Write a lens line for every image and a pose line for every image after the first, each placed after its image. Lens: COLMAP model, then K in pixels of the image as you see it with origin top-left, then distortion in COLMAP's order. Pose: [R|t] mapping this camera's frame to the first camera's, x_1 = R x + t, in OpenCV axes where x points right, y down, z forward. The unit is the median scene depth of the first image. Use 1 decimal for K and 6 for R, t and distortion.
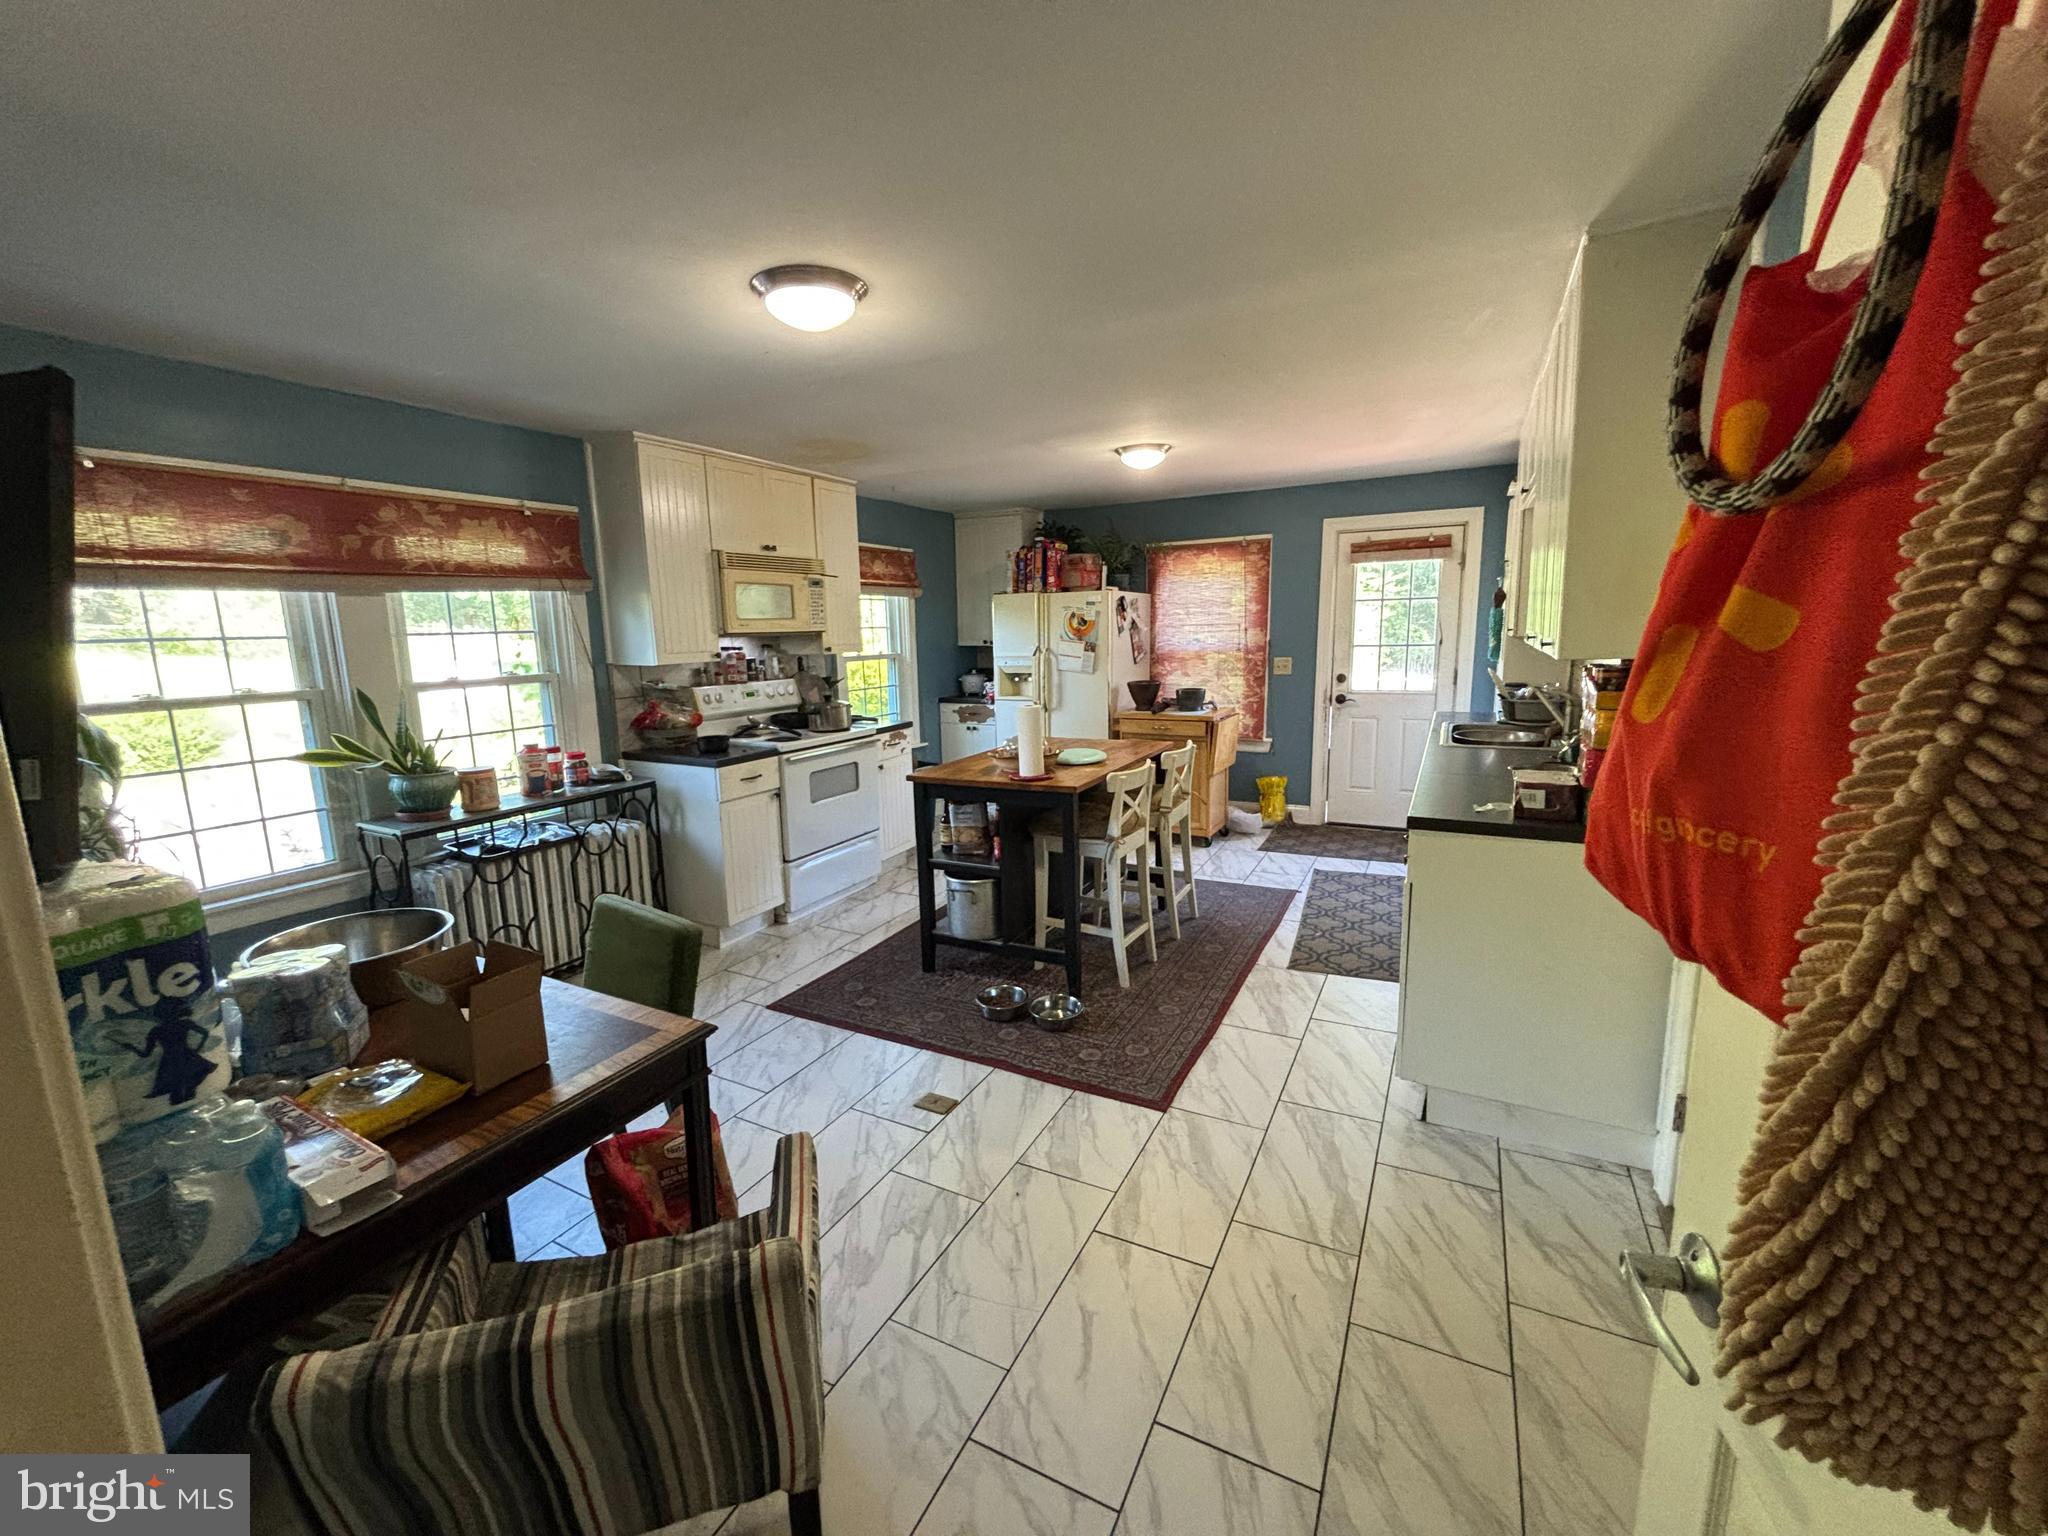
lens RADIAL K [[819.6, 0, 1024.0], [0, 819.6, 768.0], [0, 0, 1]] dist [-0.002062, -0.000064]
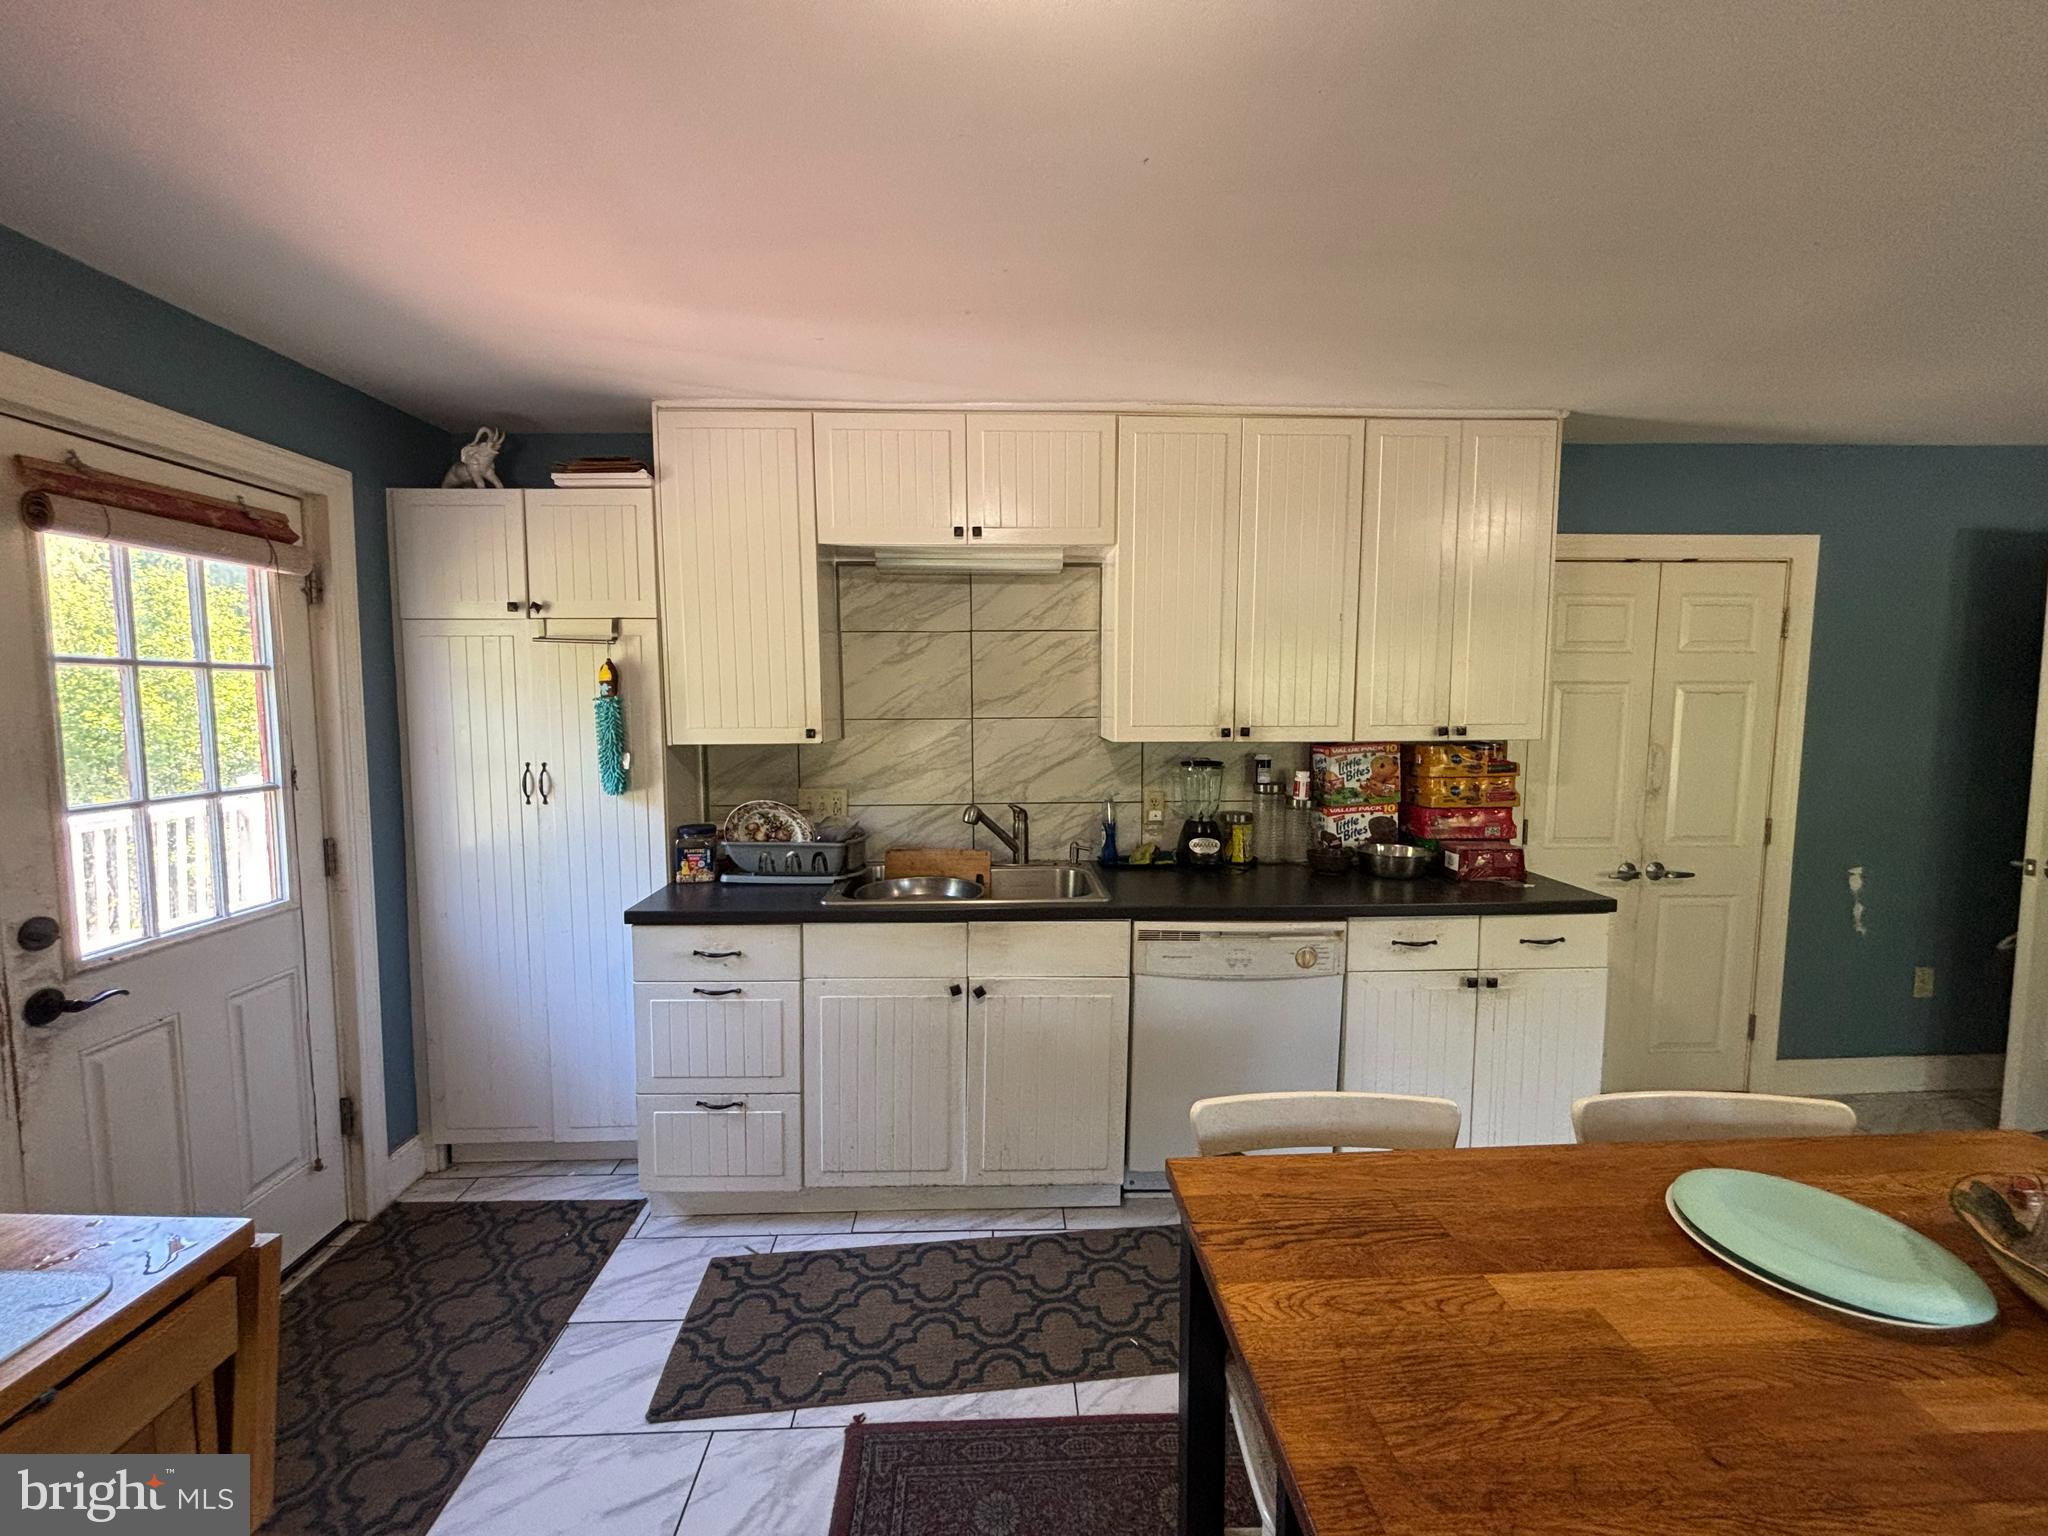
lens RADIAL K [[819.6, 0, 1024.0], [0, 819.6, 768.0], [0, 0, 1]] dist [-0.002062, -0.000064]
pose [[-0.503523, -0.052851, 0.862364, -0.021553], [0.158251, 0.975599, 0.152192, -0.250158], [-0.849365, 0.213102, -0.482873, 1.366801]]
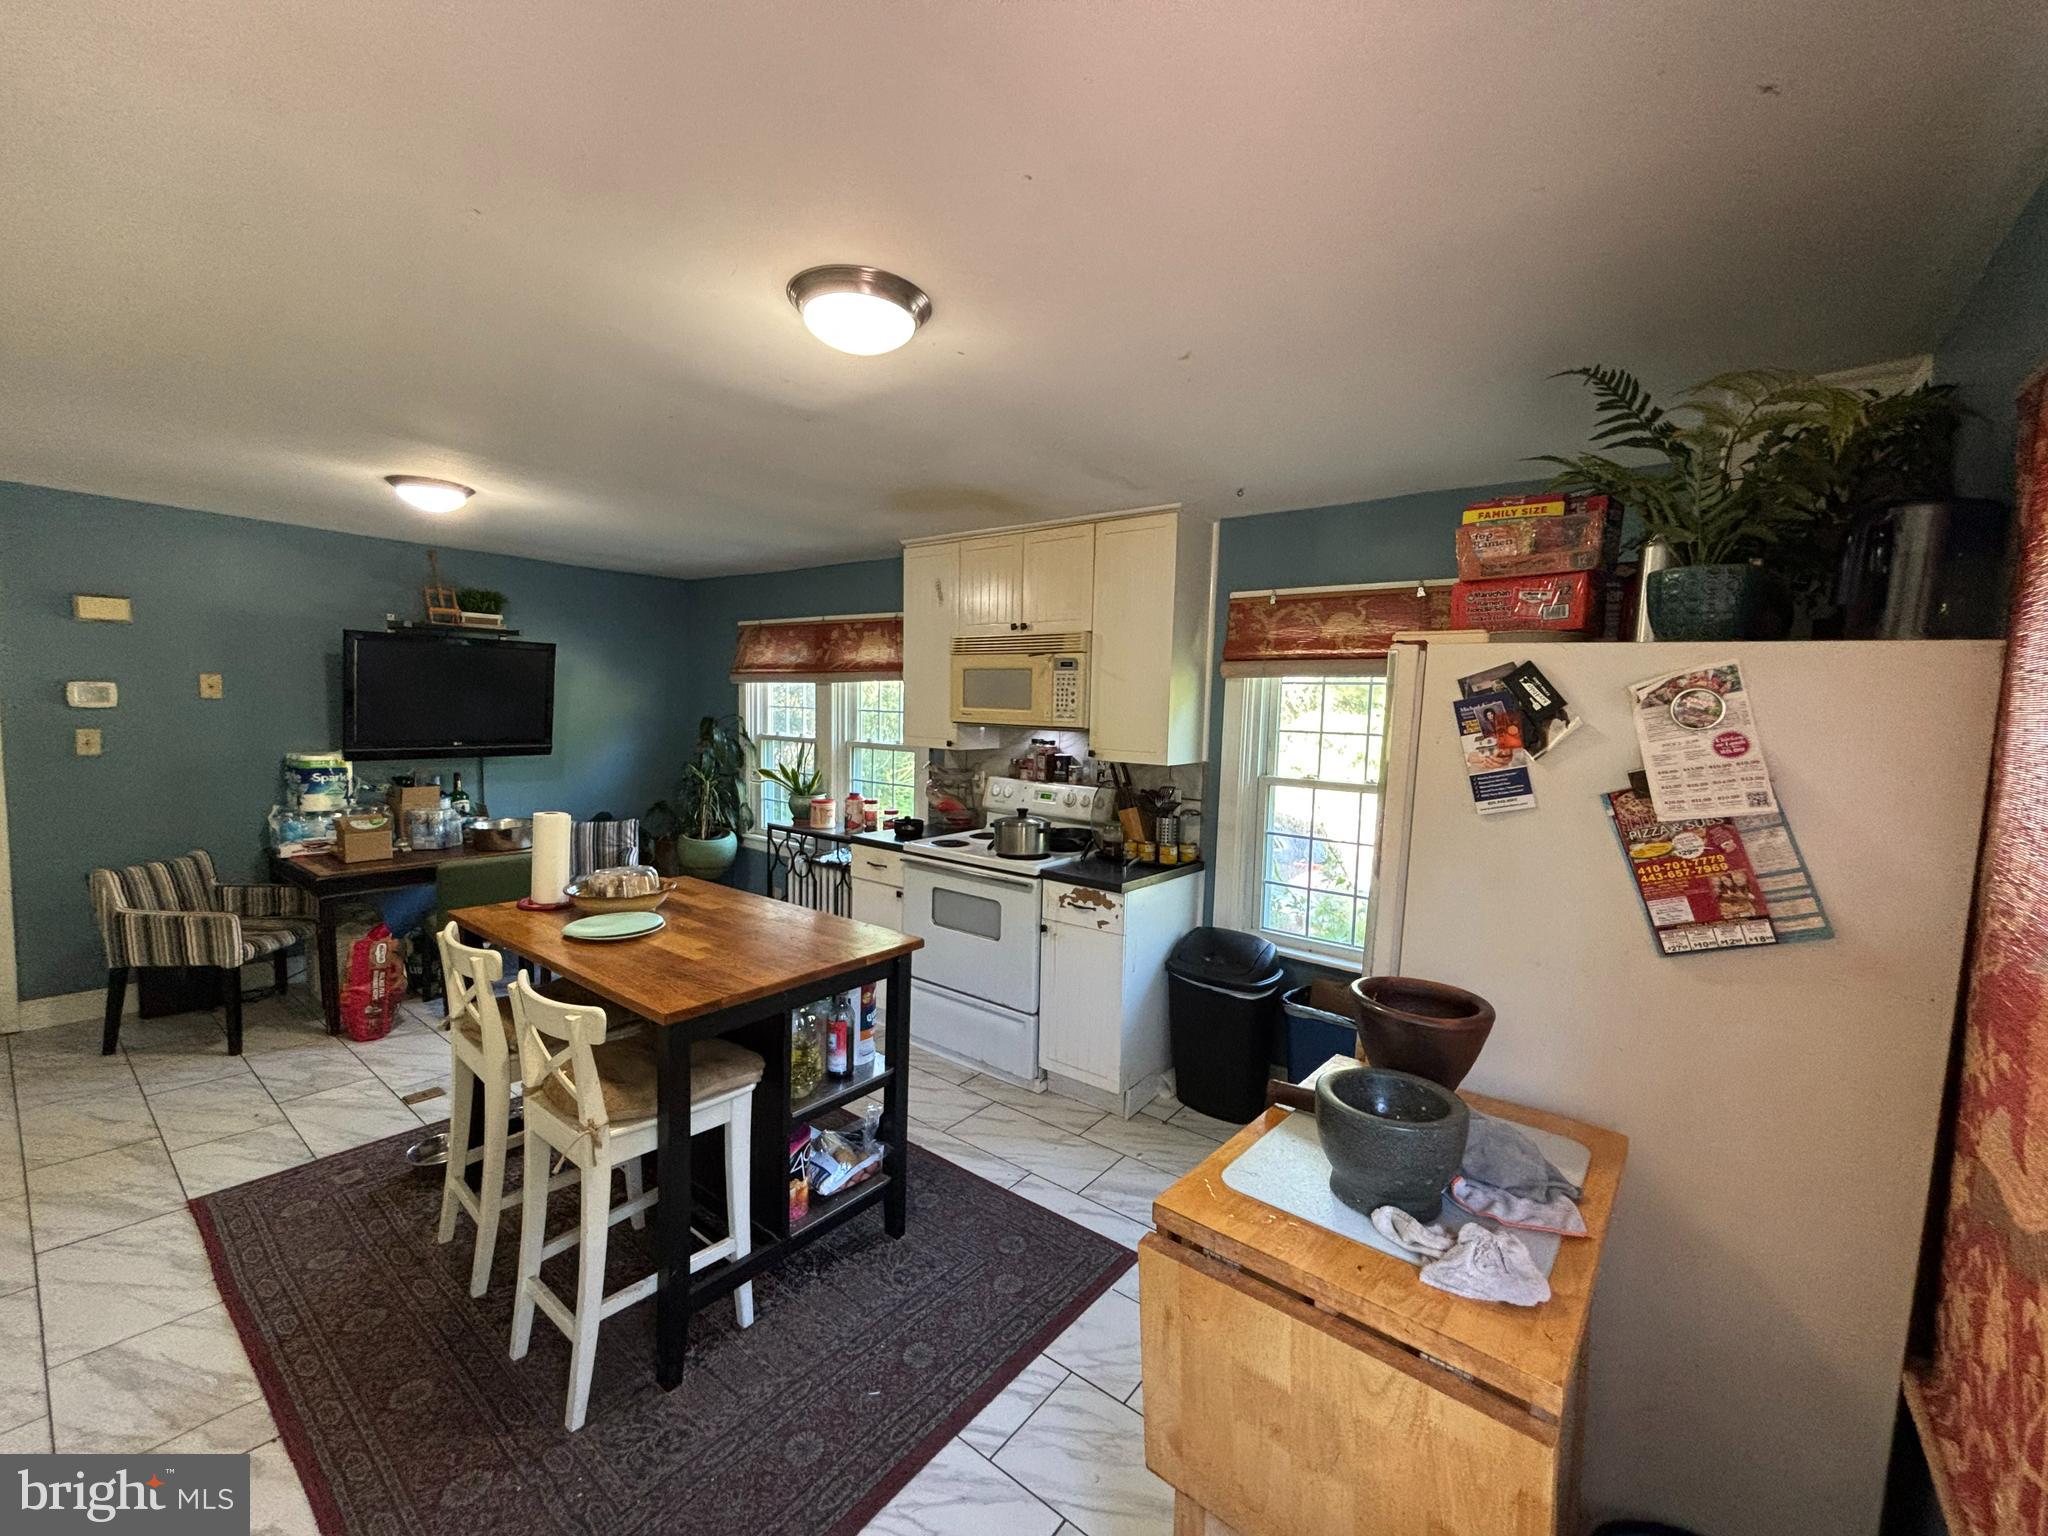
lens RADIAL K [[819.6, 0, 1024.0], [0, 819.6, 768.0], [0, 0, 1]] dist [-0.002062, -0.000064]
pose [[-0.176803, 0.088737, -0.980238, 0.652566], [-0.200830, 0.971722, 0.124189, -0.286956], [0.963539, 0.218818, -0.153982, 1.443683]]
